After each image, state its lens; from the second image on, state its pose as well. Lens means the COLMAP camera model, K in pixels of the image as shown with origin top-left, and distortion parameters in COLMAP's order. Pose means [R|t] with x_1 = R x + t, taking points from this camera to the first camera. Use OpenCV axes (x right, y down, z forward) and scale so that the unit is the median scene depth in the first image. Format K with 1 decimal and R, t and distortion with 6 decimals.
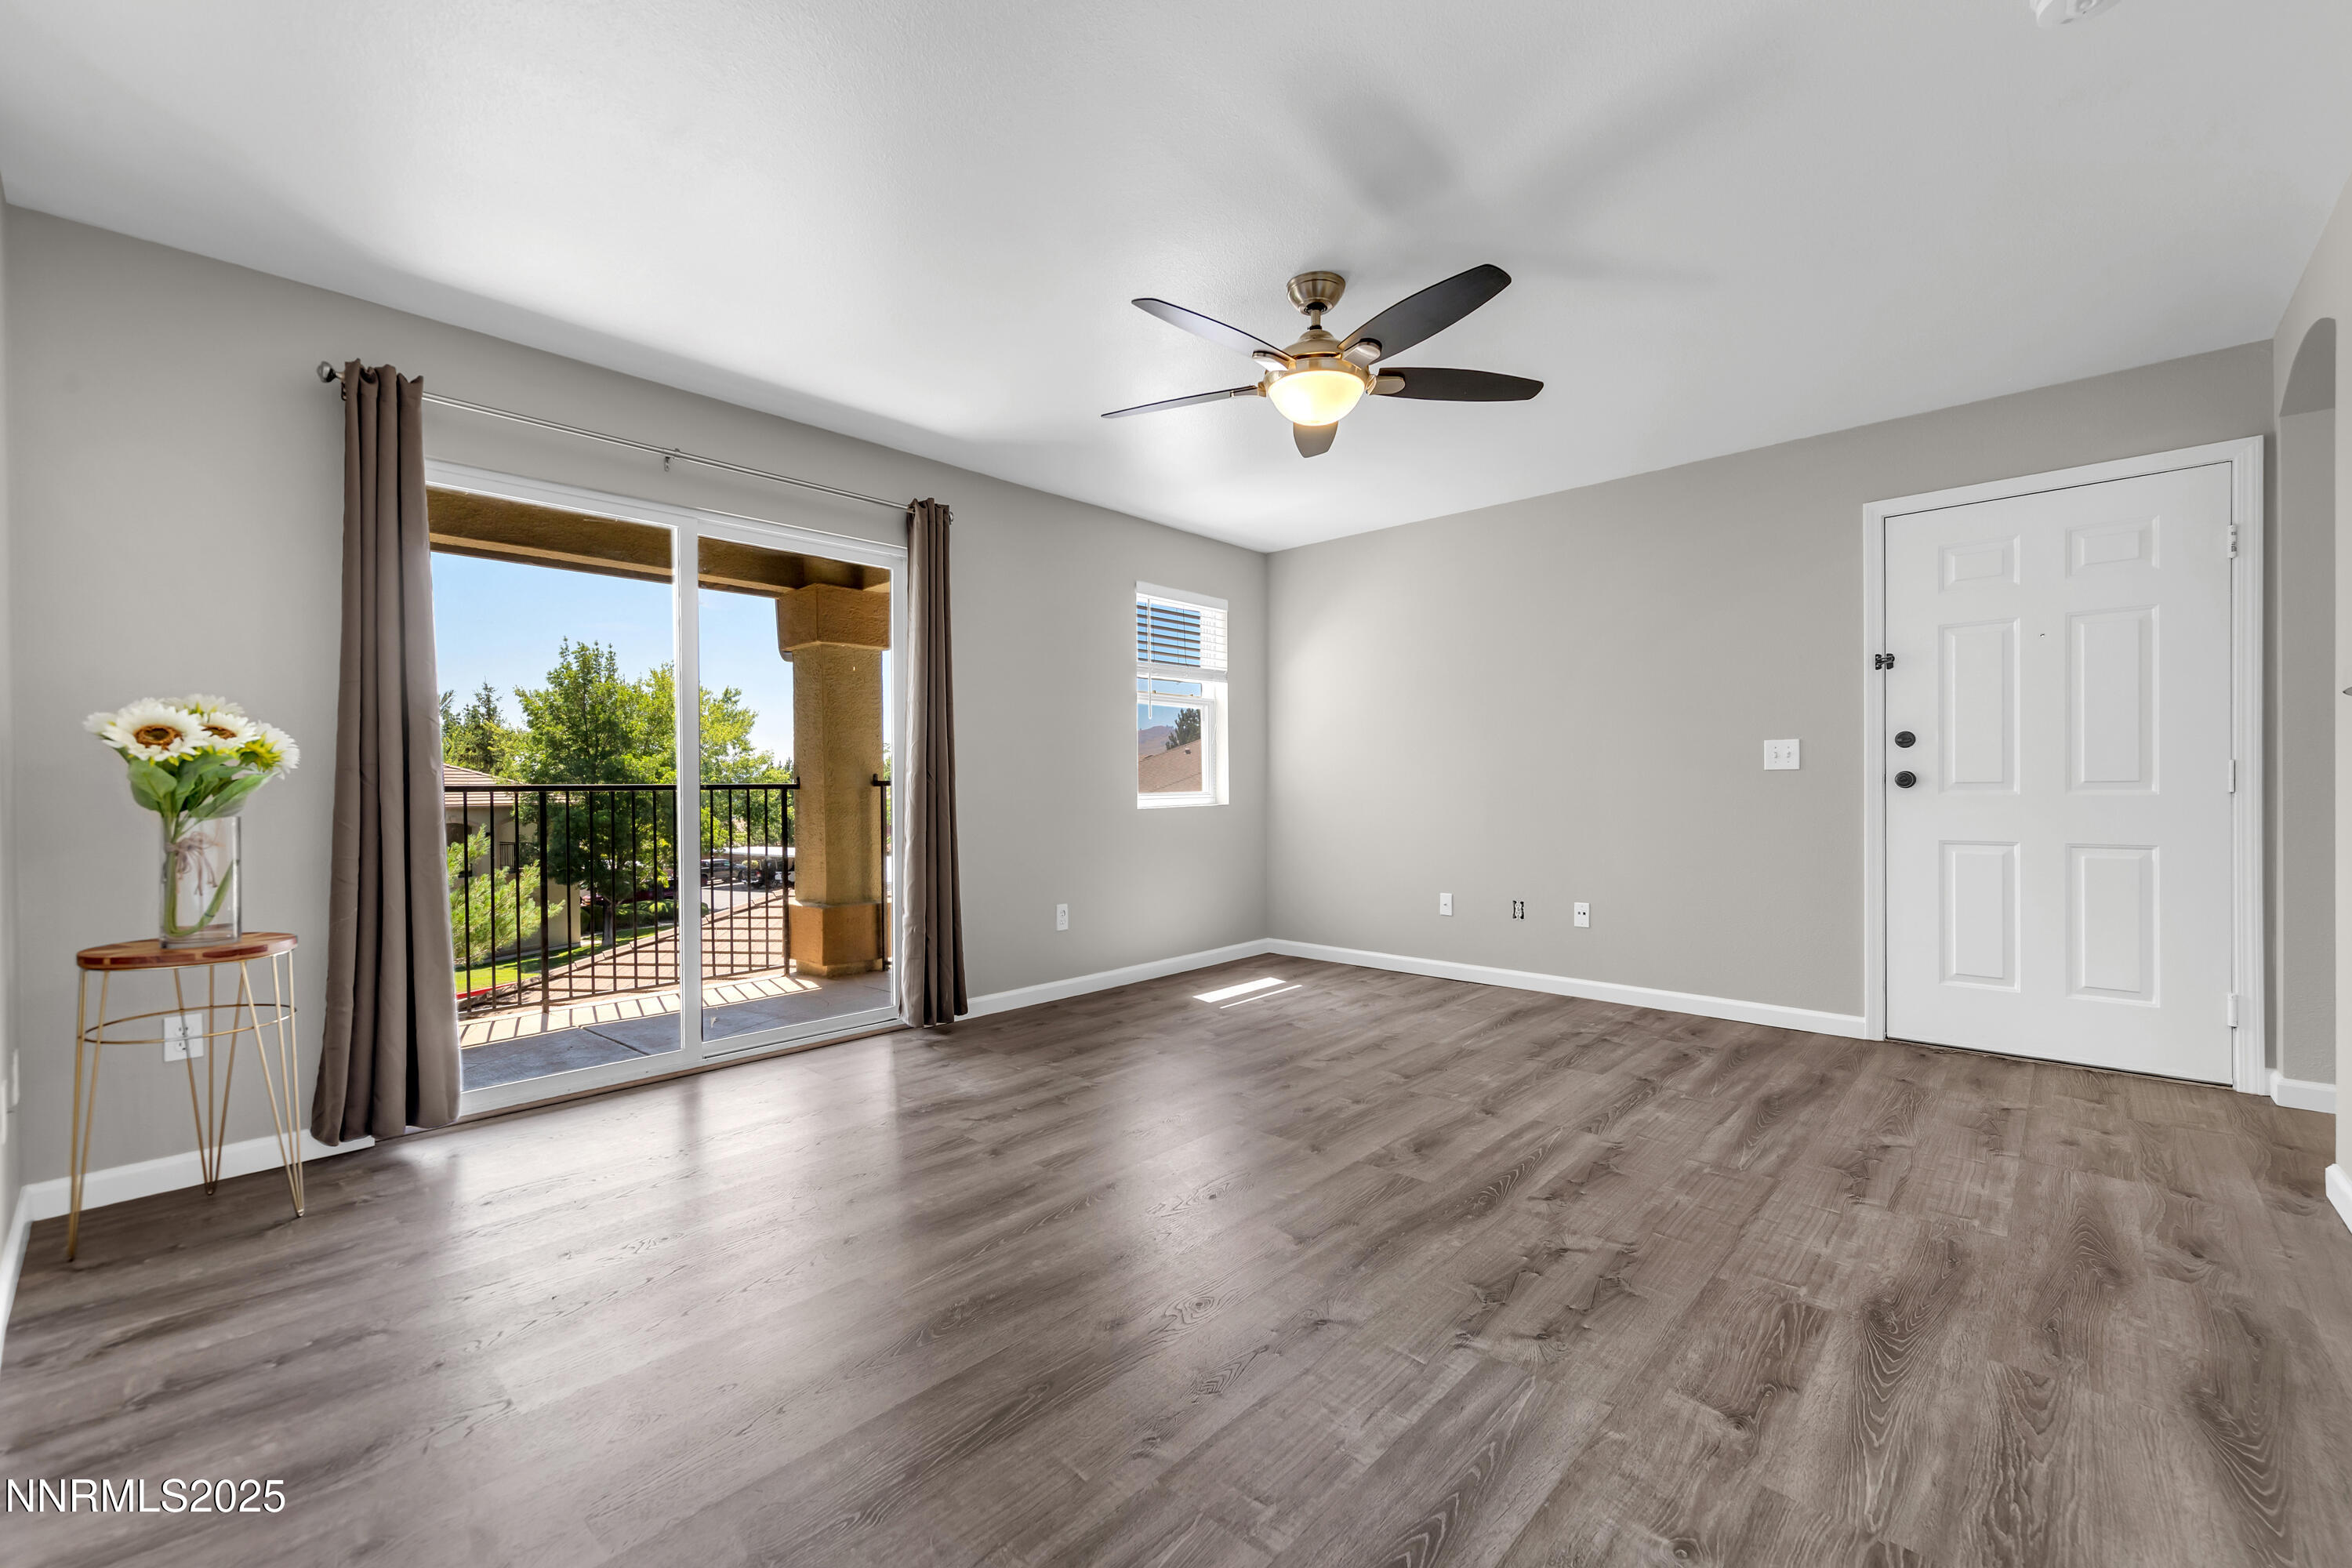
lens RADIAL K [[950.7, 0, 1176.0], [0, 950.7, 784.0], [0, 0, 1]] dist [0.017939, 0.000083]
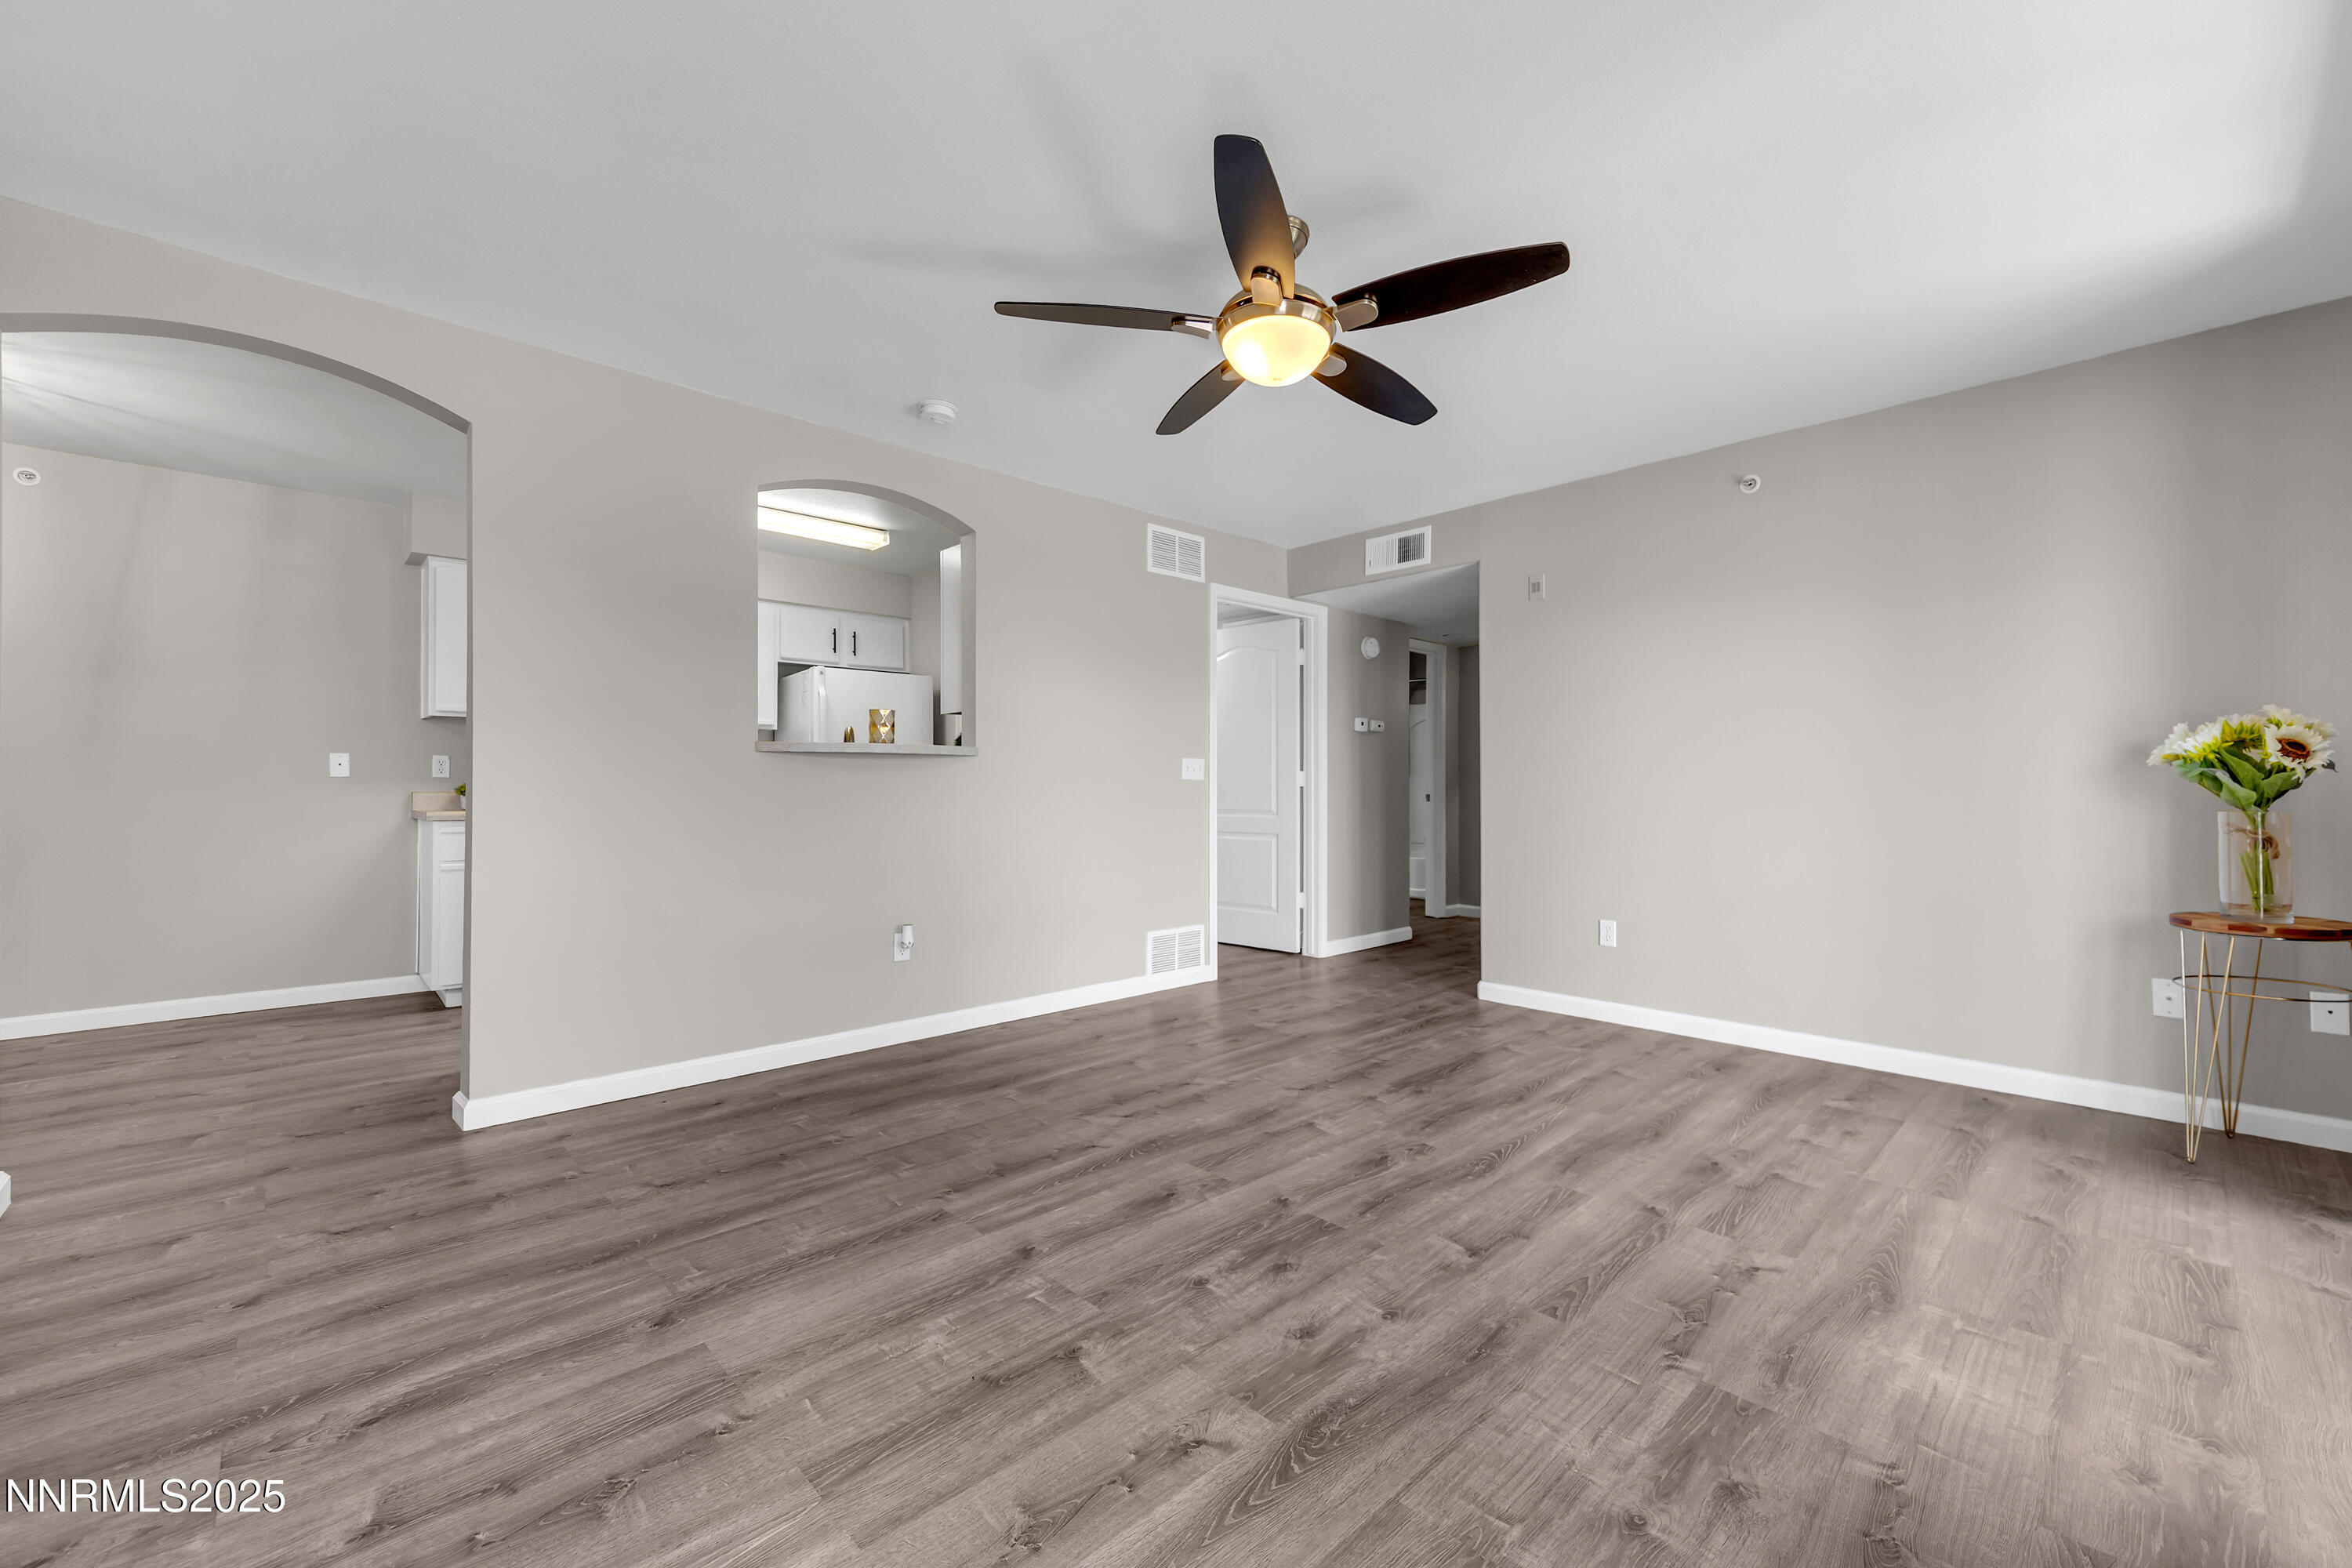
lens RADIAL K [[956.1, 0, 1202.0], [0, 956.1, 765.0], [0, 0, 1]] dist [0.005824, -0.000092]
pose [[-0.999419, 0.006127, 0.033541, 0.169891], [0.005270, 0.999659, -0.025584, 0.000653], [-0.033687, -0.025392, -0.999110, 1.709787]]
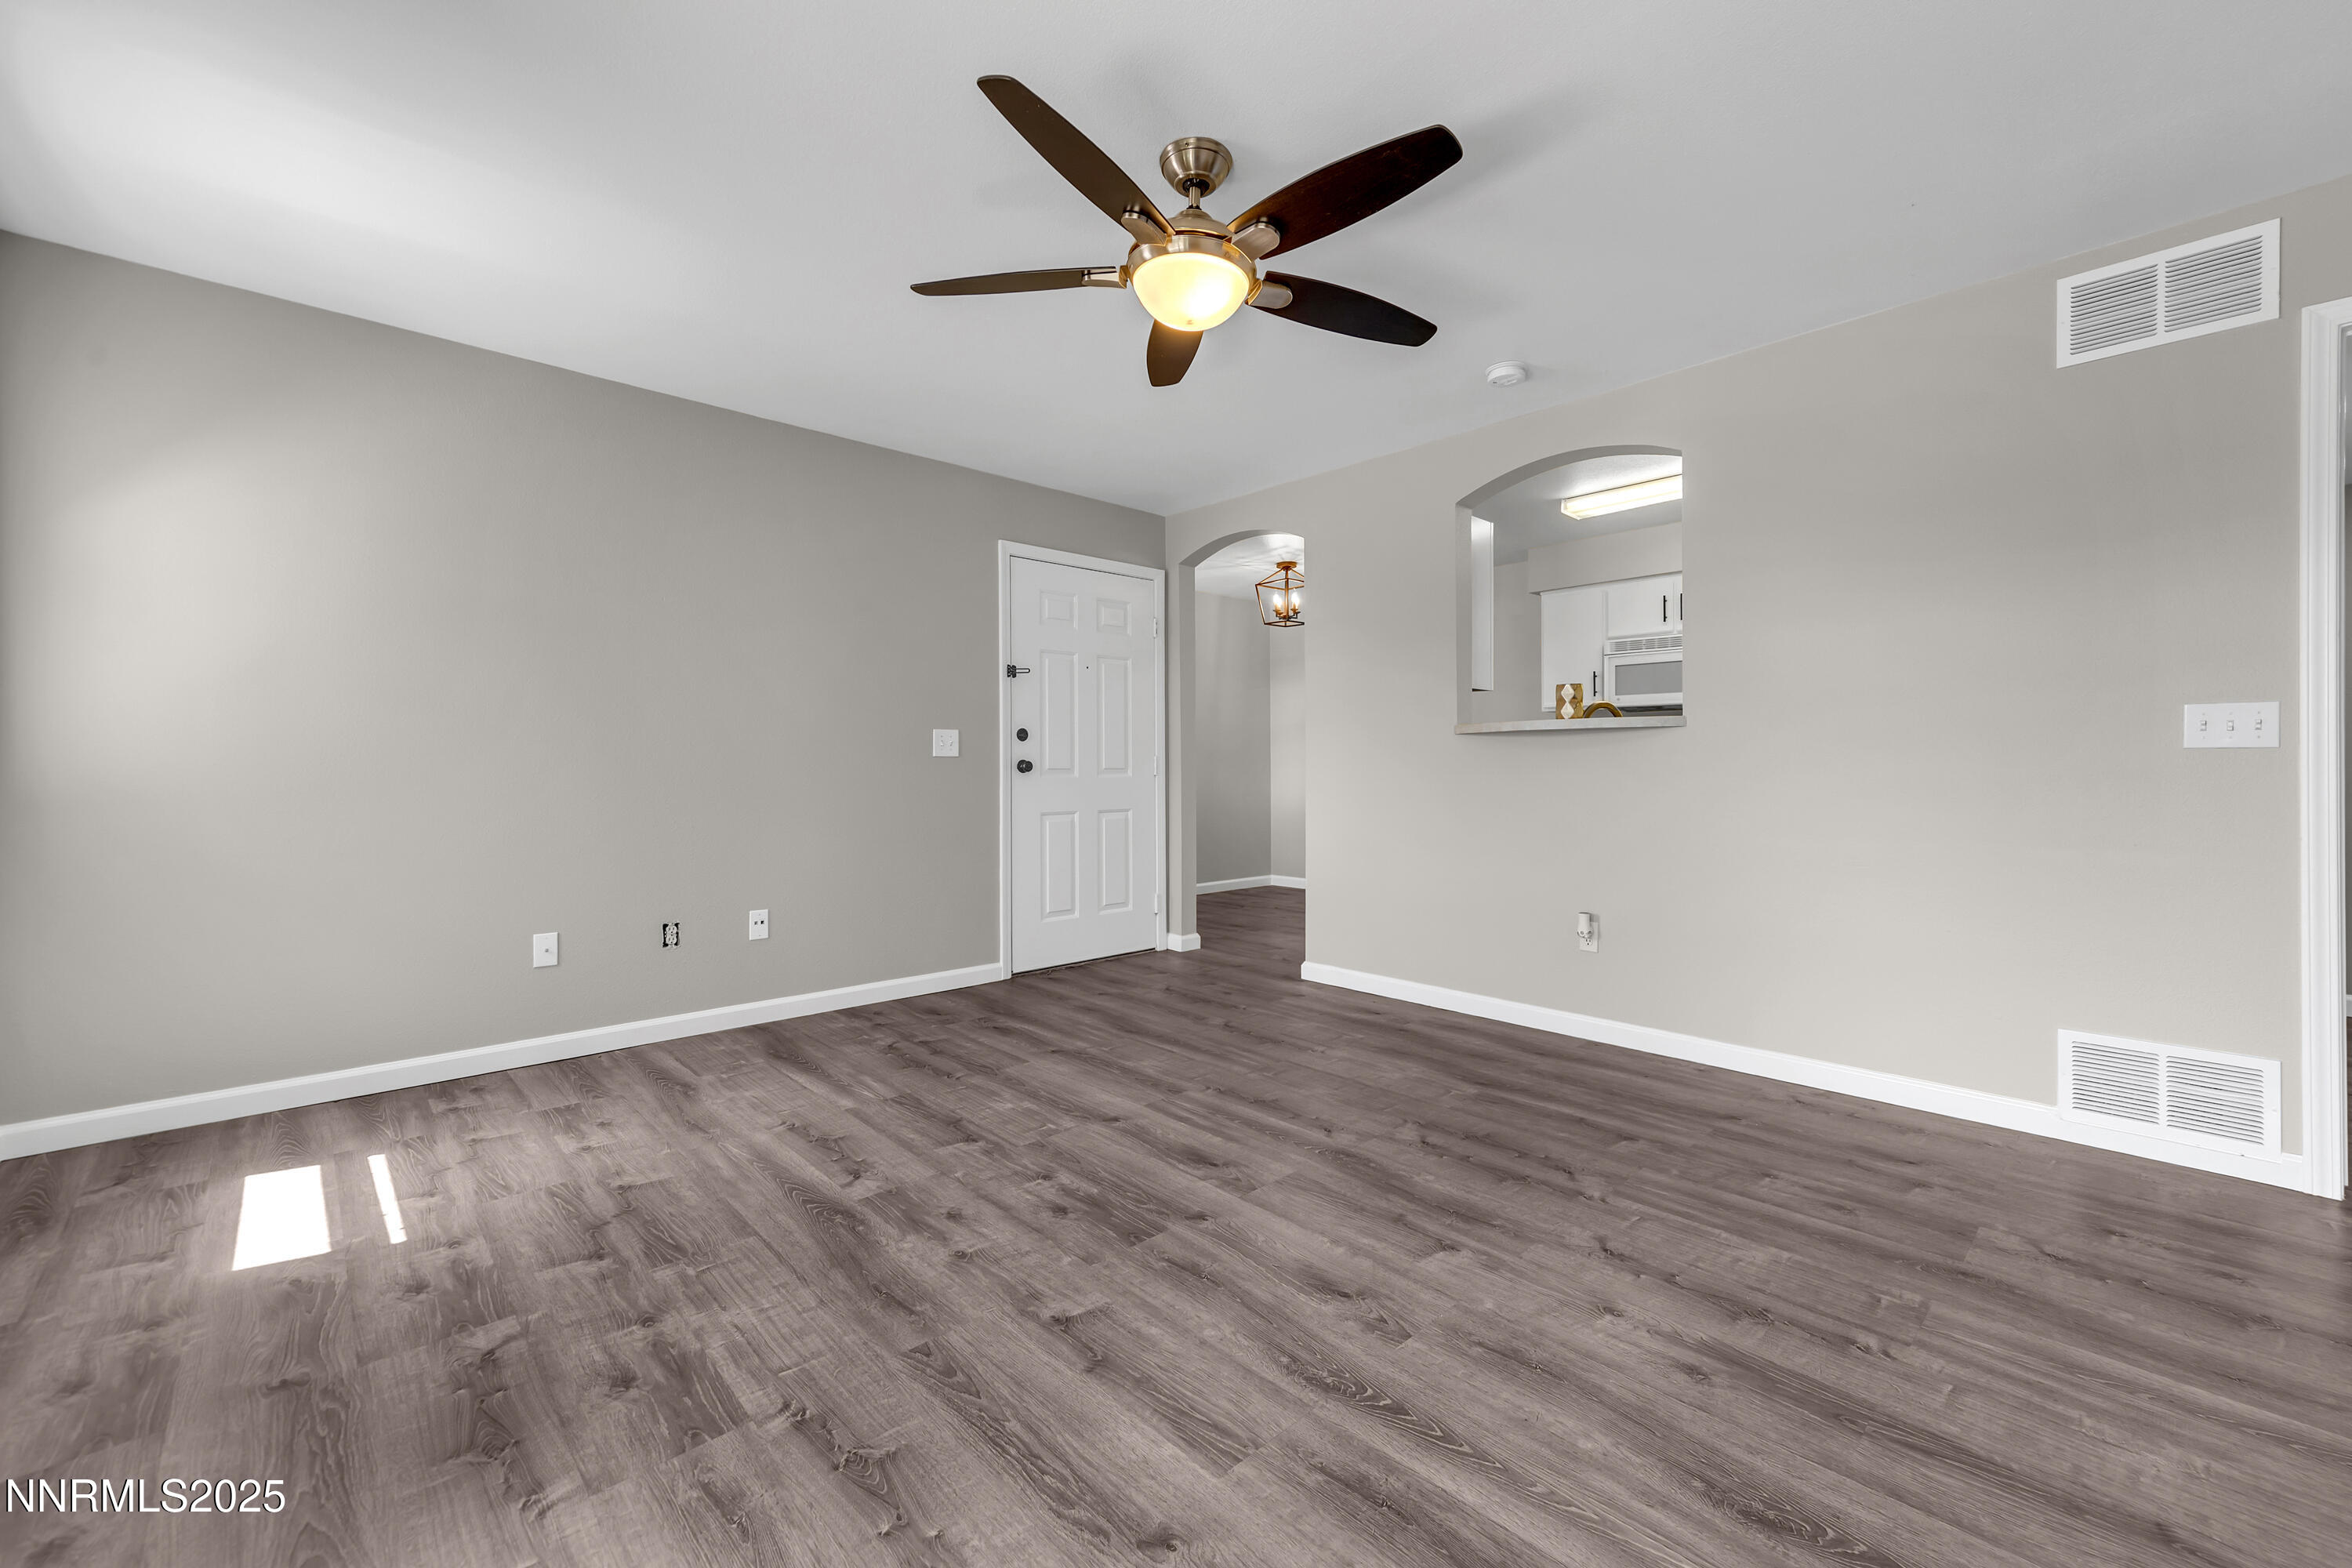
lens RADIAL K [[956.1, 0, 1202.0], [0, 956.1, 765.0], [0, 0, 1]] dist [0.005824, -0.000092]
pose [[0.056750, 0.007124, 0.998363, -0.604117], [-0.000570, 0.999975, -0.007103, 0.002991], [-0.998388, -0.000166, 0.056753, 0.856525]]
